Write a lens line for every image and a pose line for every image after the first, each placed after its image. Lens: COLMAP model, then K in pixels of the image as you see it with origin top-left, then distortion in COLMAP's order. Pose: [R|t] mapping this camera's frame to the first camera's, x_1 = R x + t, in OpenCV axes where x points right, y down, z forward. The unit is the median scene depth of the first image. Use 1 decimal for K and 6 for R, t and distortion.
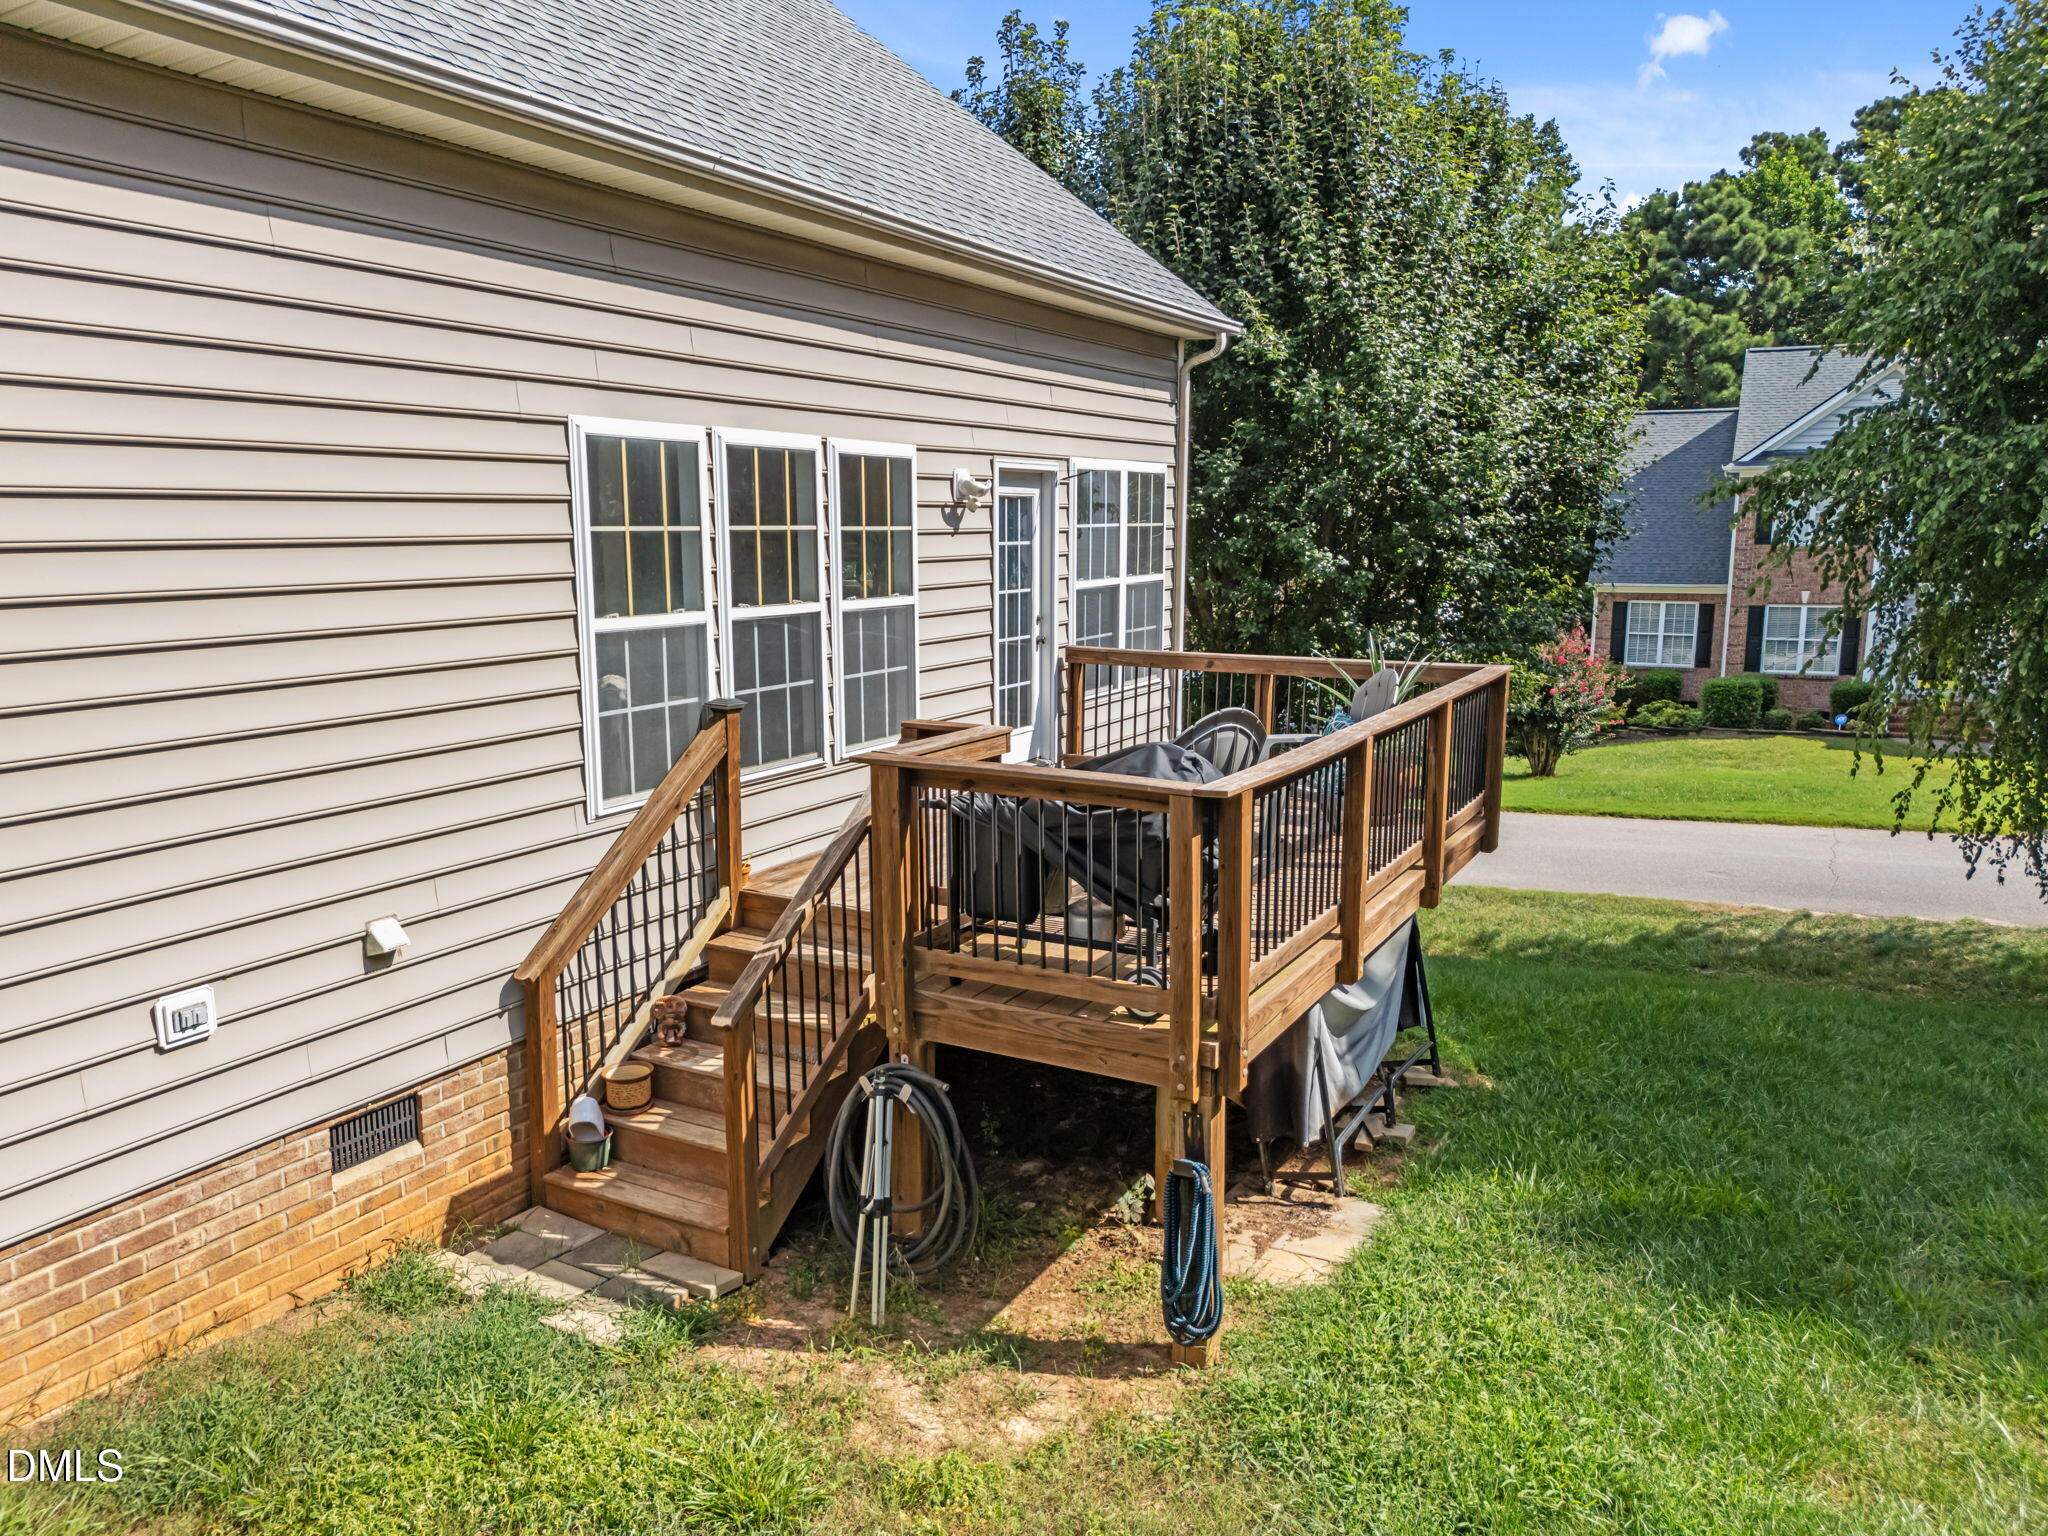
lens RADIAL K [[1492.0, 0, 1024.0], [0, 1492.0, 768.0], [0, 0, 1]] dist [-0.010266, -0.006469]
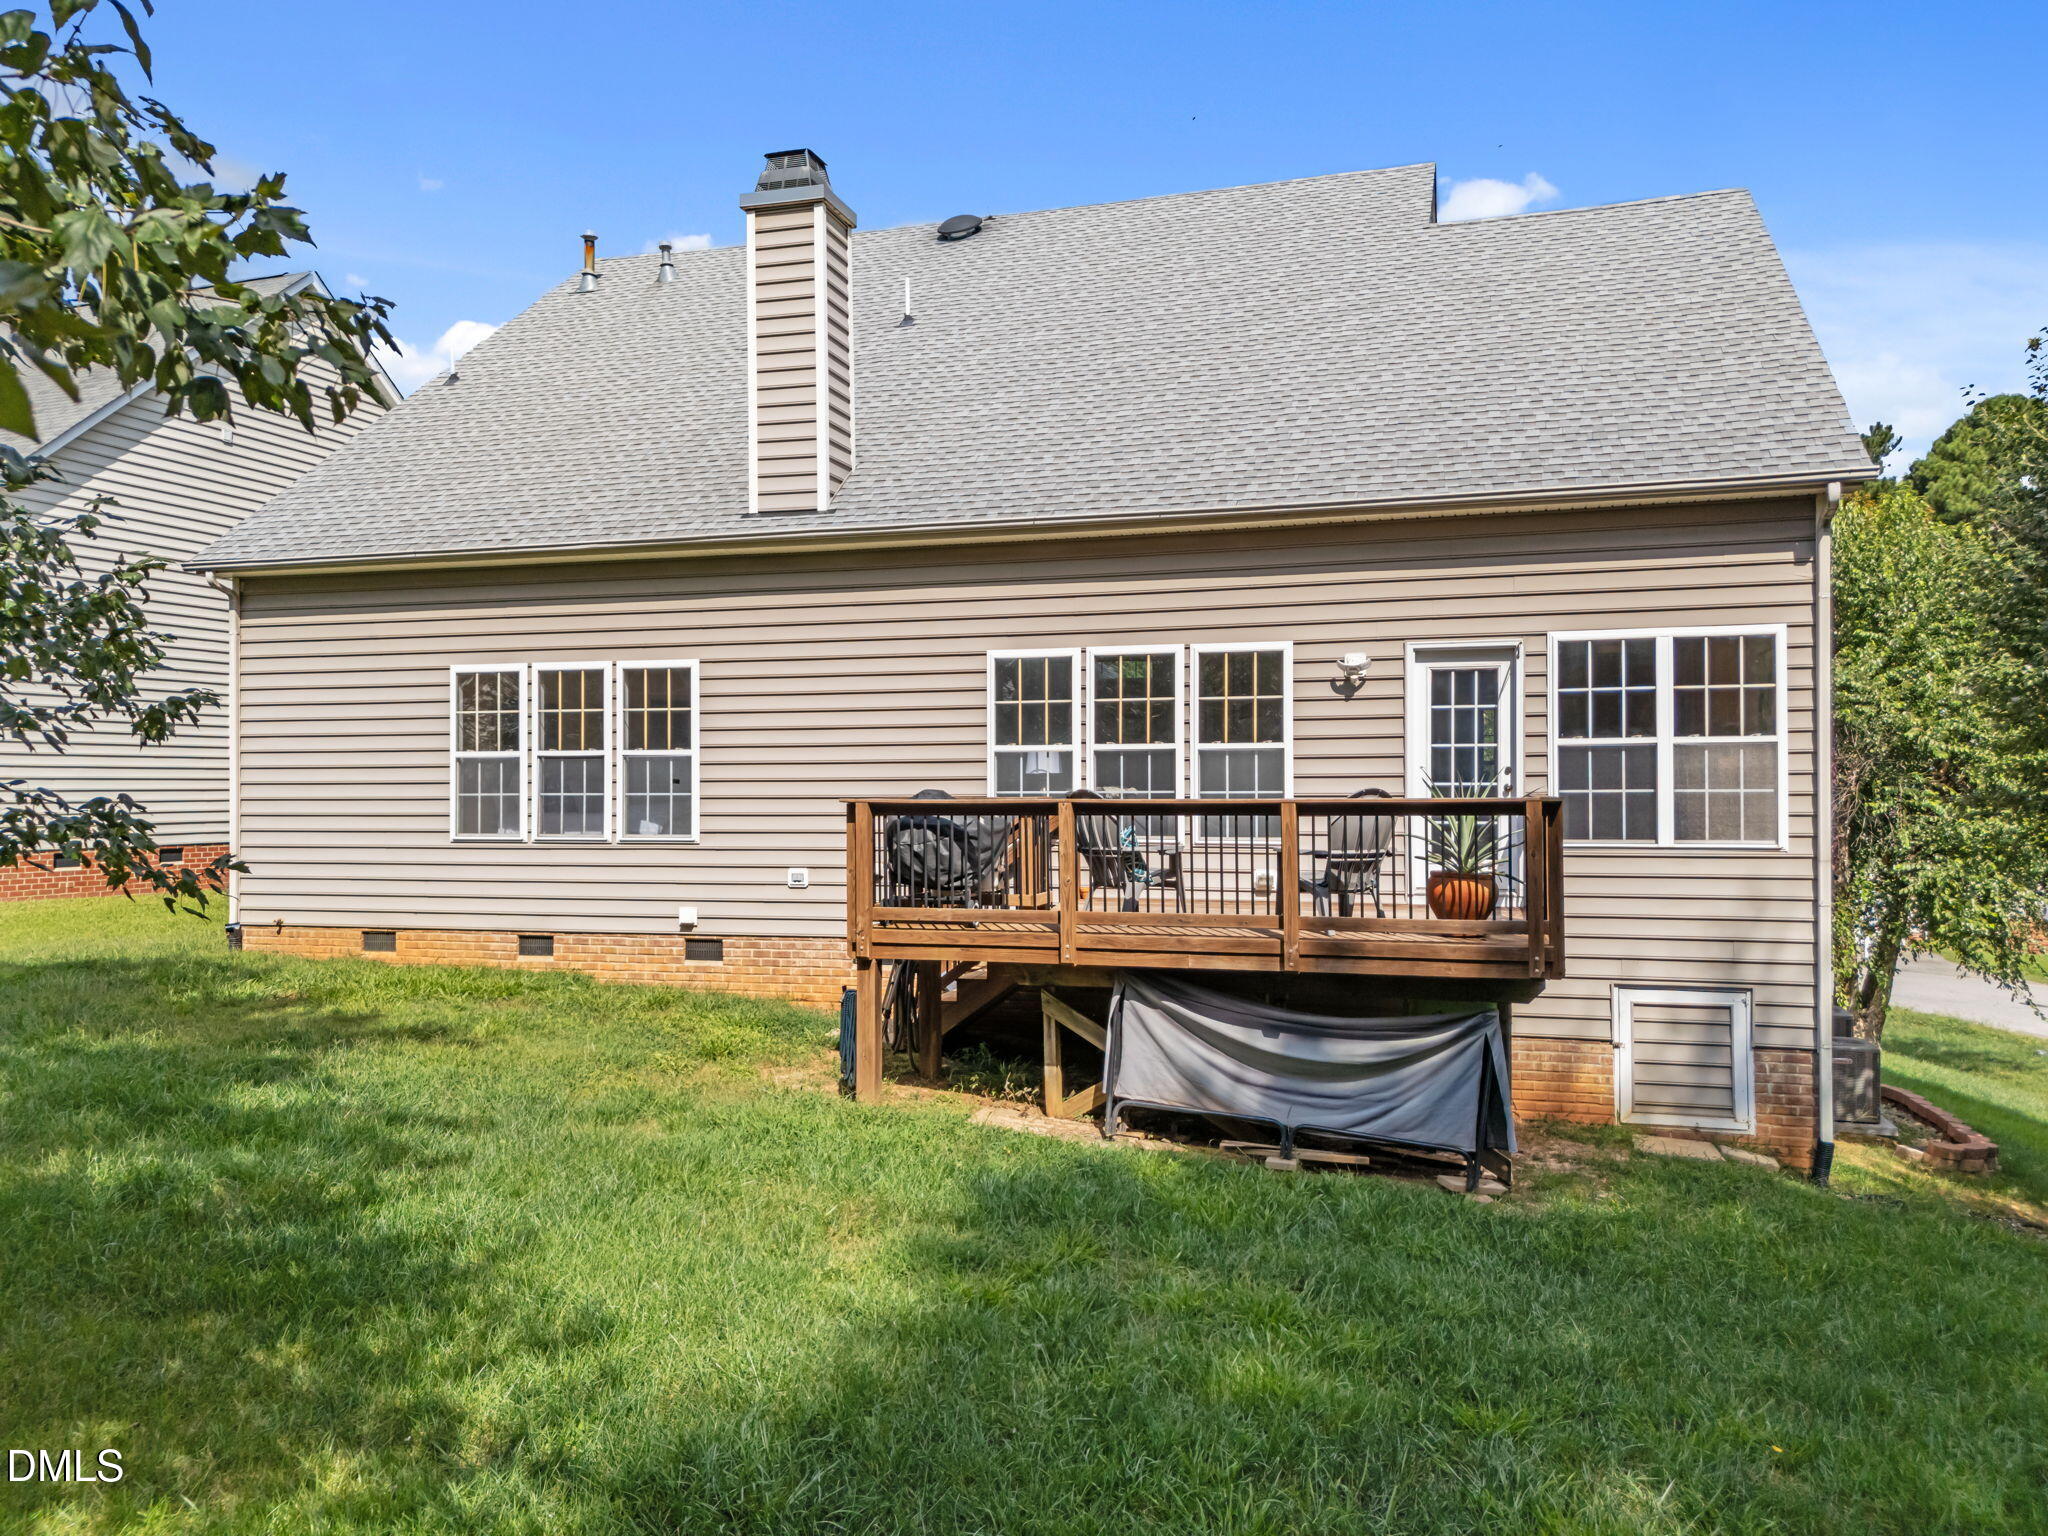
lens RADIAL K [[1492.0, 0, 1024.0], [0, 1492.0, 768.0], [0, 0, 1]] dist [-0.010266, -0.006469]
pose [[0.214073, -0.001023, -0.976817, 1.408139], [-0.148736, 0.988305, -0.033631, -0.004088], [0.965427, 0.152487, 0.211418, 0.487425]]
